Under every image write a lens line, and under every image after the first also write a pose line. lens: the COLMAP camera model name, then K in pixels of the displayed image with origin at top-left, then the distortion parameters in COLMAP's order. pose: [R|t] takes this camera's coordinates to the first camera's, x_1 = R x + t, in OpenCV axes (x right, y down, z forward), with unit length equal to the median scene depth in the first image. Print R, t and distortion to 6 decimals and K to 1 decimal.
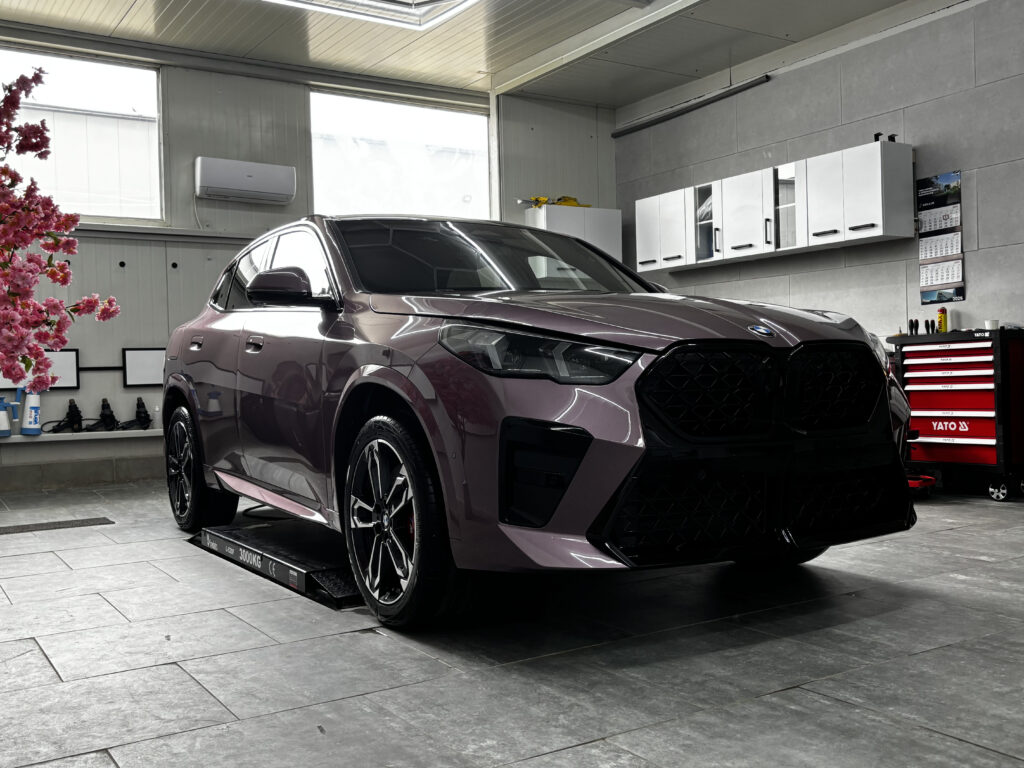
lens RADIAL K [[977.4, 0, 566.1], [0, 977.4, 388.2], [0, 0, 1]] dist [0.023860, 0.000000]
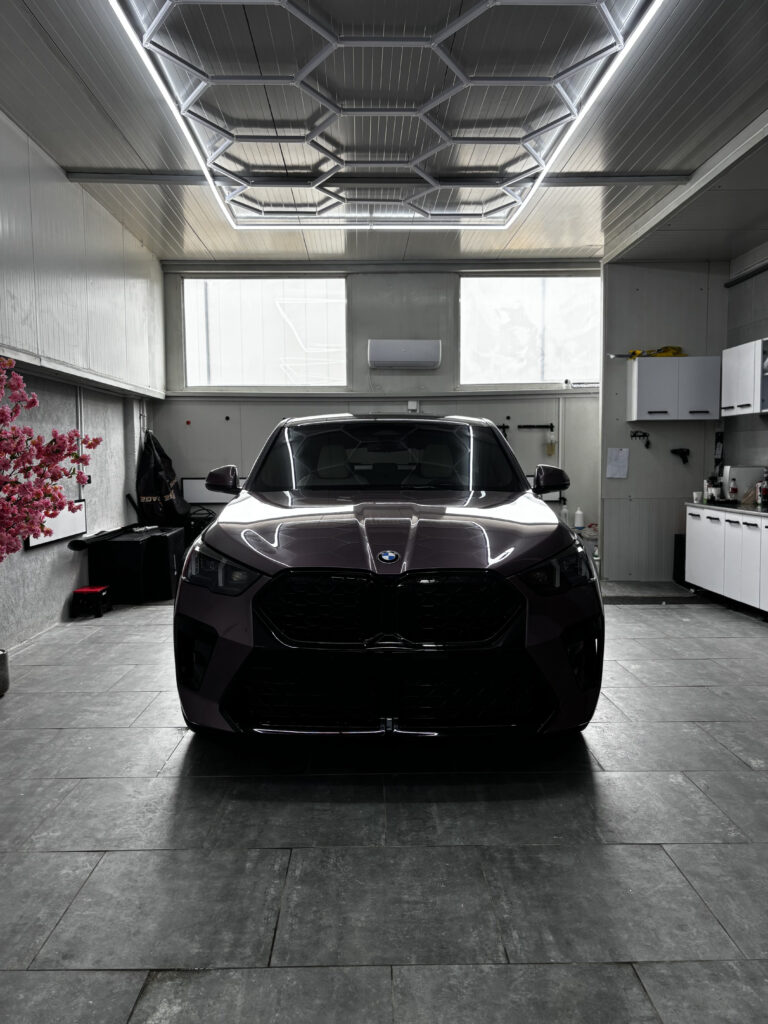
lens RADIAL K [[805.1, 0, 419.5], [0, 805.1, 511.8], [0, 0, 1]] dist [0.046843, -0.059086]
pose [[0.853026, 0.056943, -0.518753, 0.855717], [-0.028353, 0.997618, 0.062884, -0.199308], [0.521098, -0.038934, 0.852608, 0.180426]]
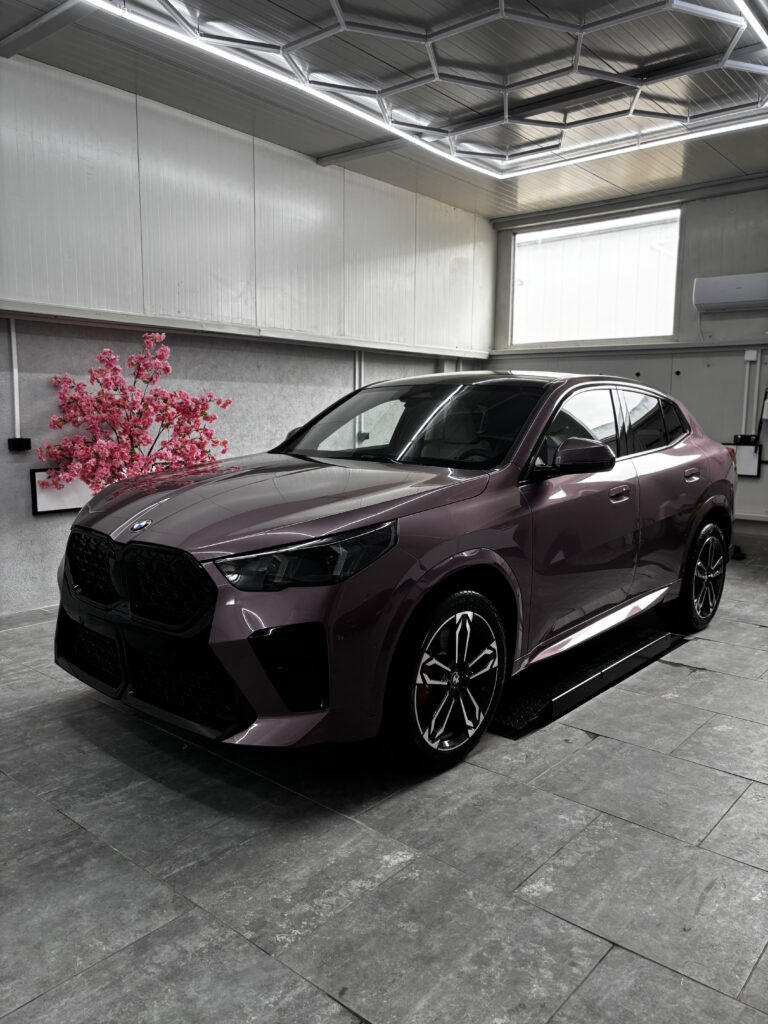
lens RADIAL K [[805.1, 0, 386.7], [0, 805.1, 502.7], [0, 0, 1]] dist [0.046843, -0.059086]
pose [[0.272149, 0.139004, -0.952162, 1.399617], [-0.039560, 0.990291, 0.133263, -0.256844], [0.961442, 0.001400, 0.275006, 1.150586]]
